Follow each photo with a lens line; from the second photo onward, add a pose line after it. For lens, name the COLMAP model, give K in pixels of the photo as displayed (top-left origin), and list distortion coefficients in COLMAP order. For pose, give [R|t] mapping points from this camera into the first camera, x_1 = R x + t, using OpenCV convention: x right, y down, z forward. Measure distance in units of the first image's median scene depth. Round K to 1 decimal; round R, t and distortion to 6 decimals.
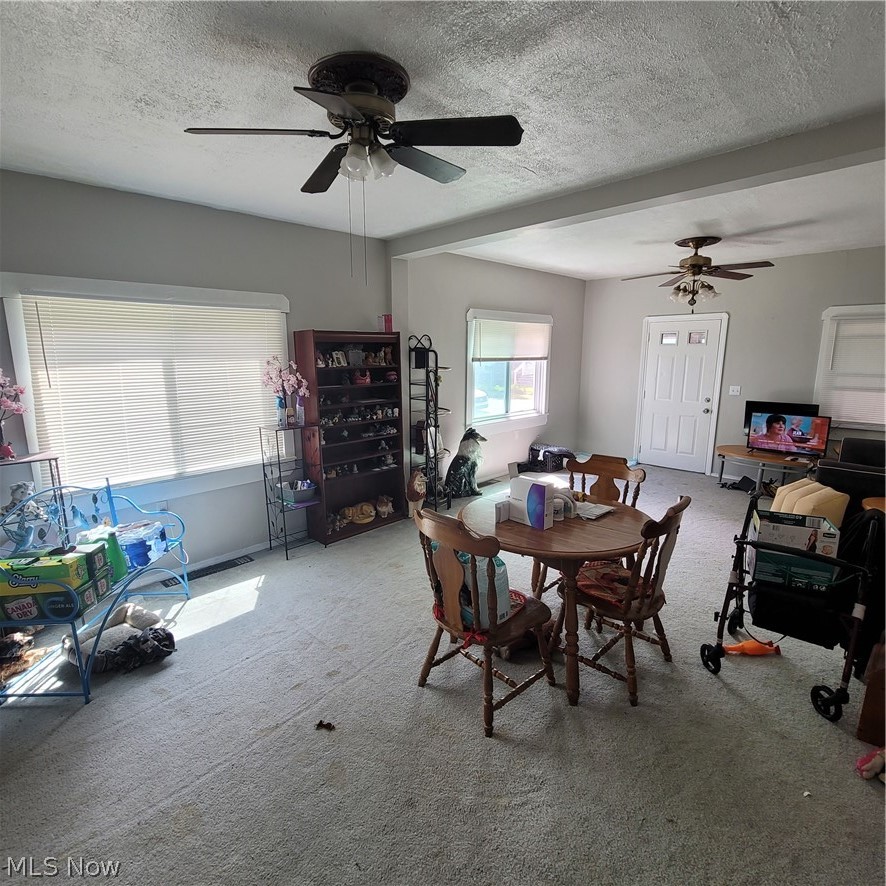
lens RADIAL K [[490.6, 0, 443.0], [0, 490.6, 443.0], [0, 0, 1]] dist [-0.000186, -0.000066]
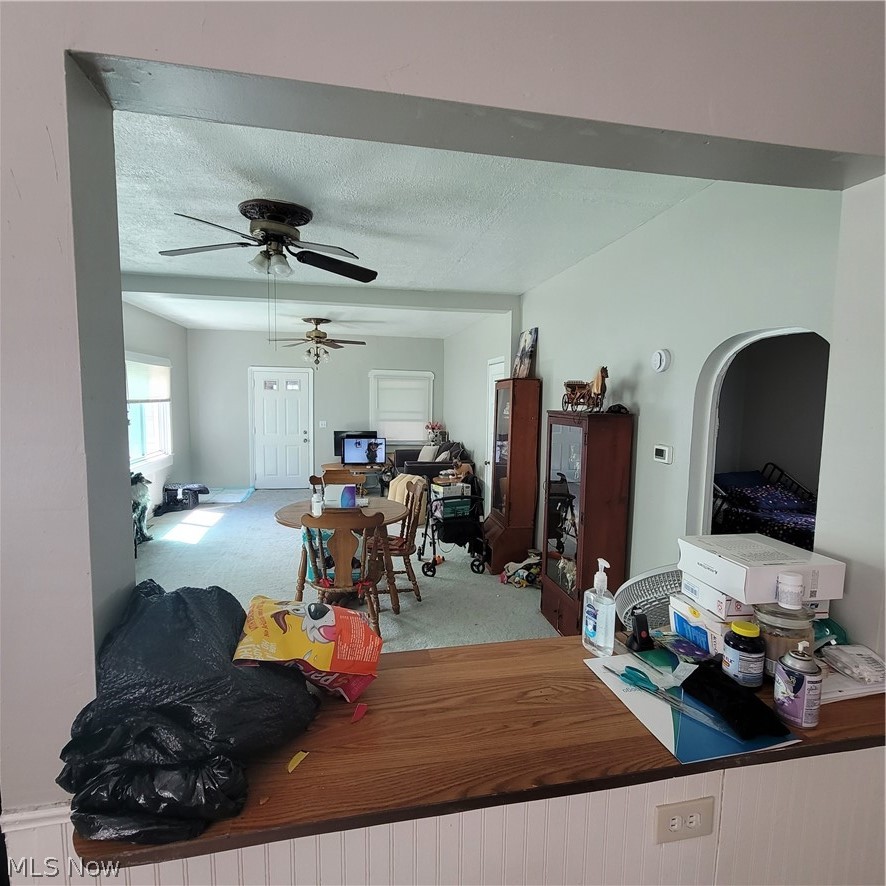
lens RADIAL K [[490.6, 0, 443.0], [0, 490.6, 443.0], [0, 0, 1]] dist [-0.000186, -0.000066]
pose [[0.549281, -0.066698, 0.832972, -0.411920], [0.133016, 0.991079, -0.008356, 0.001500], [-0.824983, 0.115388, 0.553252, -0.039571]]
